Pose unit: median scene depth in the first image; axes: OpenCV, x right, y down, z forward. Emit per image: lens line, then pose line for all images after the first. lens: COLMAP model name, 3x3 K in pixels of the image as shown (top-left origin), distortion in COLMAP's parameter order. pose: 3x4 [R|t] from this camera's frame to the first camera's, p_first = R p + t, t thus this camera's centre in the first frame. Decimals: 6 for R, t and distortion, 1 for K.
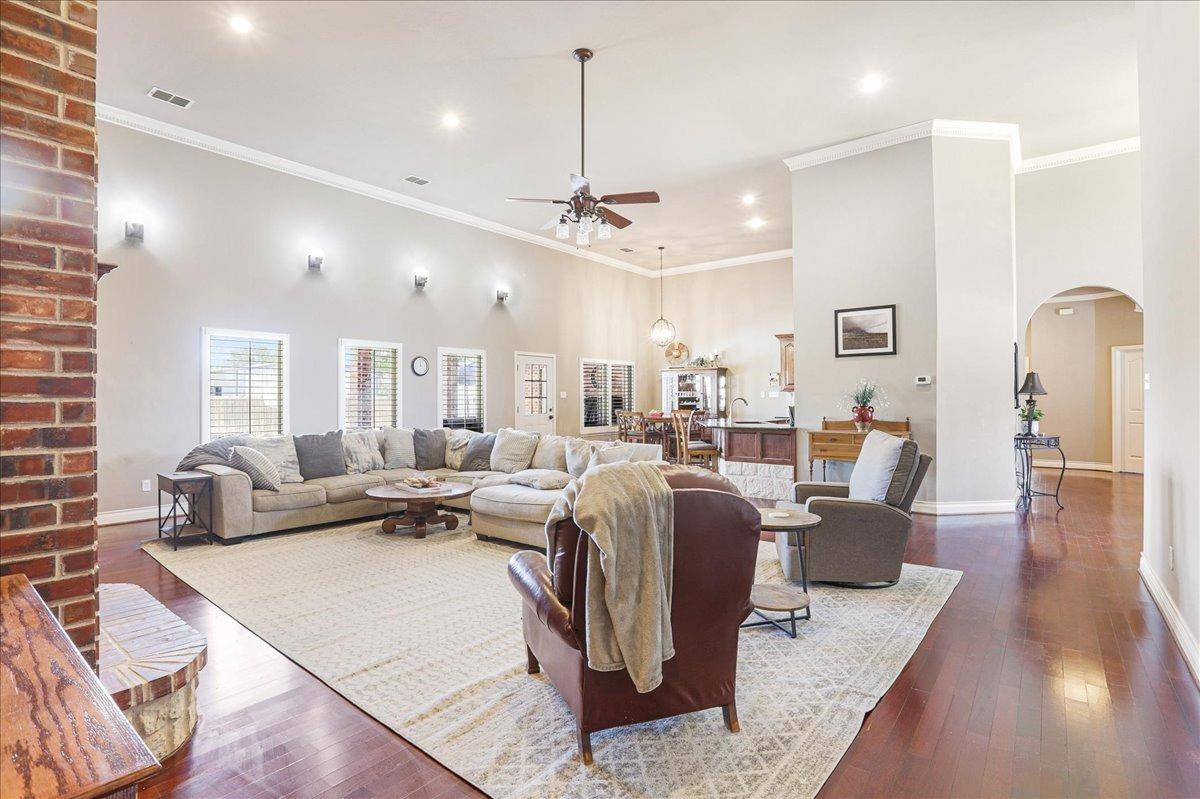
lens RADIAL K [[580.0, 0, 597.7], [0, 580.0, 395.7], [0, 0, 1]] dist [-0.062864, 0.027663]
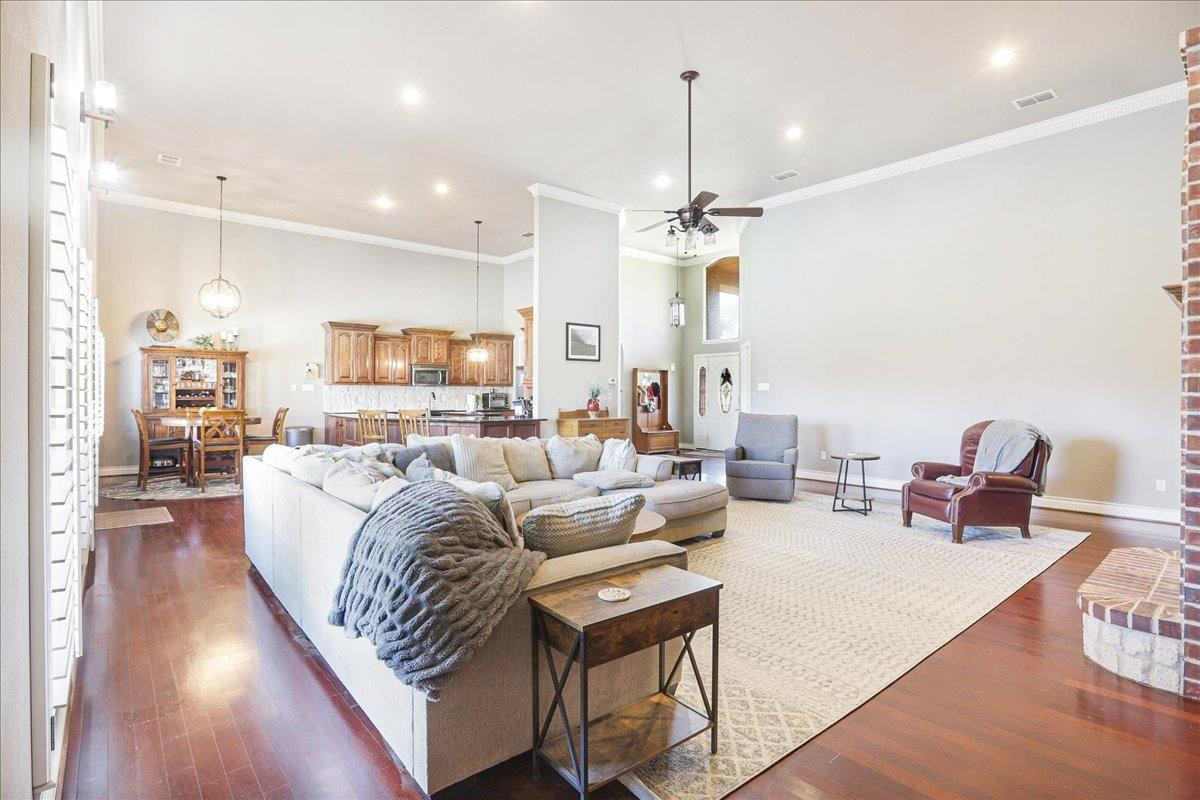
lens RADIAL K [[580.0, 0, 597.7], [0, 580.0, 396.2], [0, 0, 1]] dist [-0.062864, 0.027663]
pose [[0.192217, -0.003738, 0.981345, -0.492174], [-0.010429, 0.999929, 0.005851, 0.001966], [-0.981297, -0.011359, 0.192165, 0.420802]]
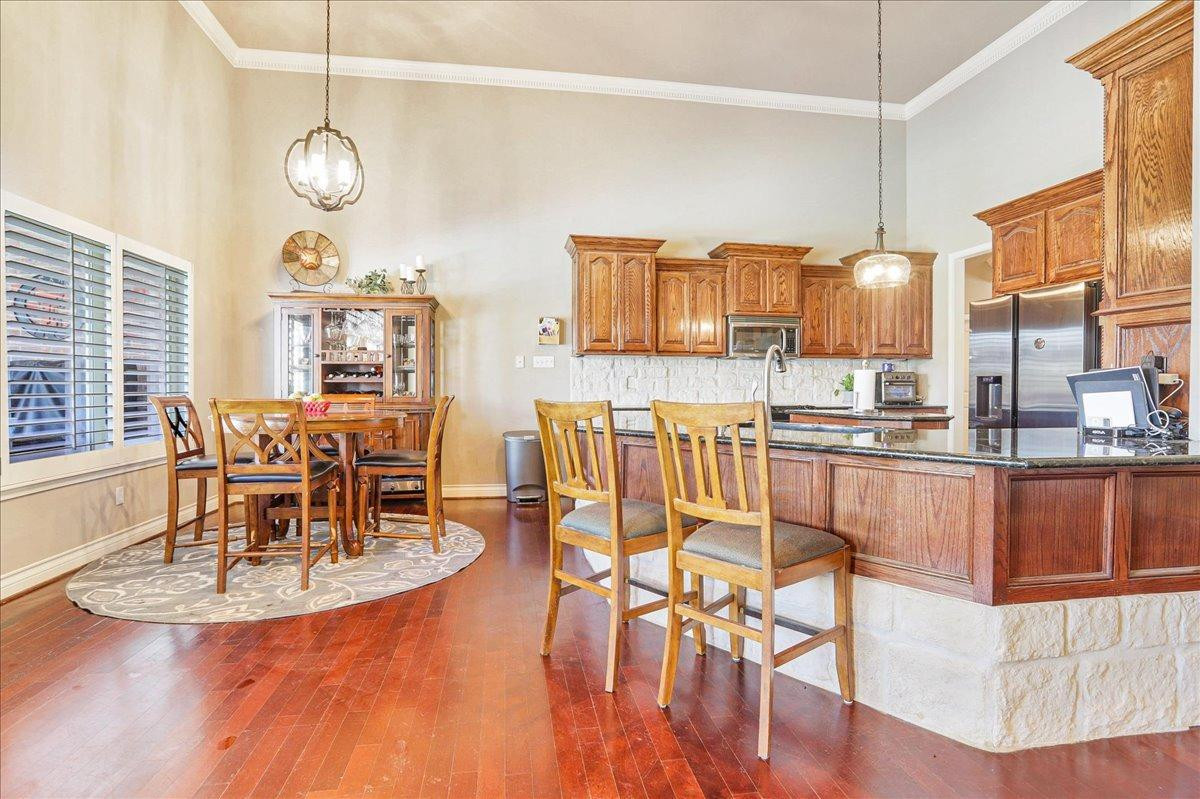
lens RADIAL K [[580.0, 0, 597.7], [0, 580.0, 395.7], [0, 0, 1]] dist [-0.062864, 0.027663]
pose [[0.681684, -0.006542, 0.731618, -0.026513], [-0.006588, 0.999865, 0.015079, 0.020465], [-0.731617, -0.015099, 0.681548, 0.664377]]
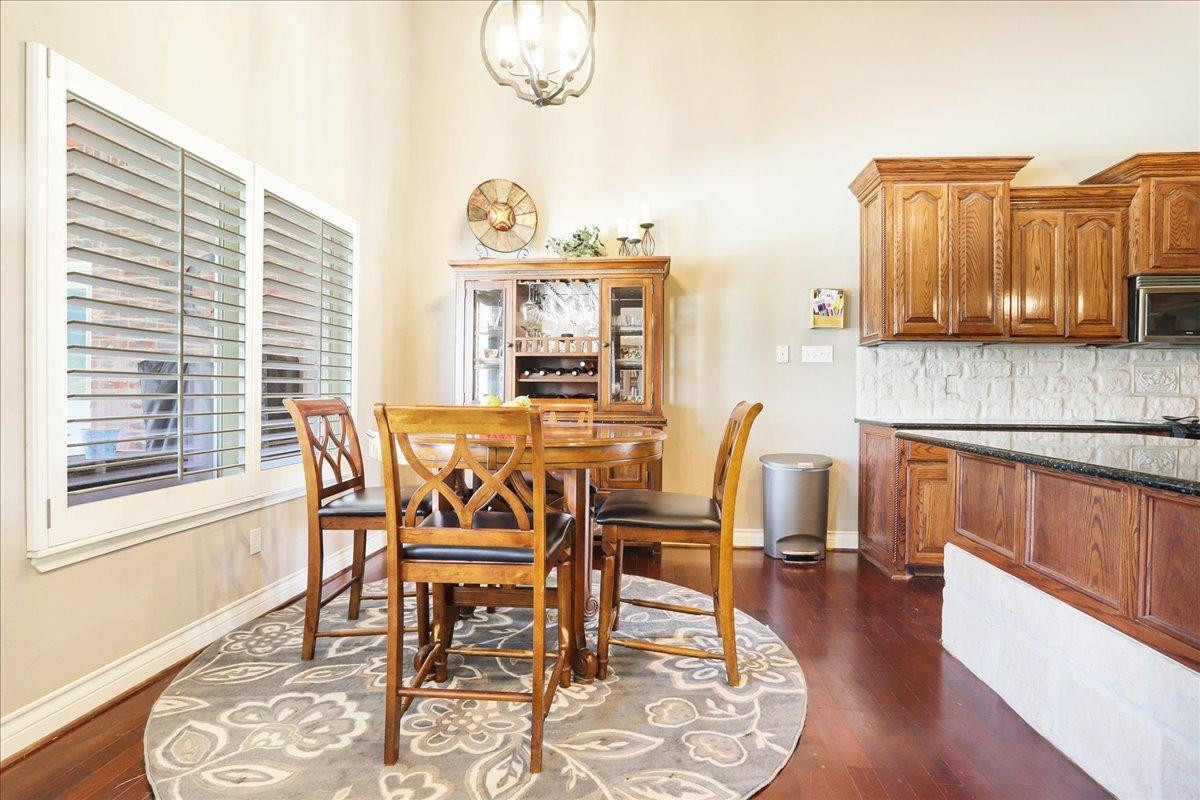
lens RADIAL K [[580.0, 0, 597.7], [0, 580.0, 396.2], [0, 0, 1]] dist [-0.062864, 0.027663]
pose [[0.844683, 0.006524, 0.535227, 0.018399], [-0.013619, 0.999864, 0.009305, 0.022716], [-0.535093, -0.015149, 0.844657, 0.828785]]
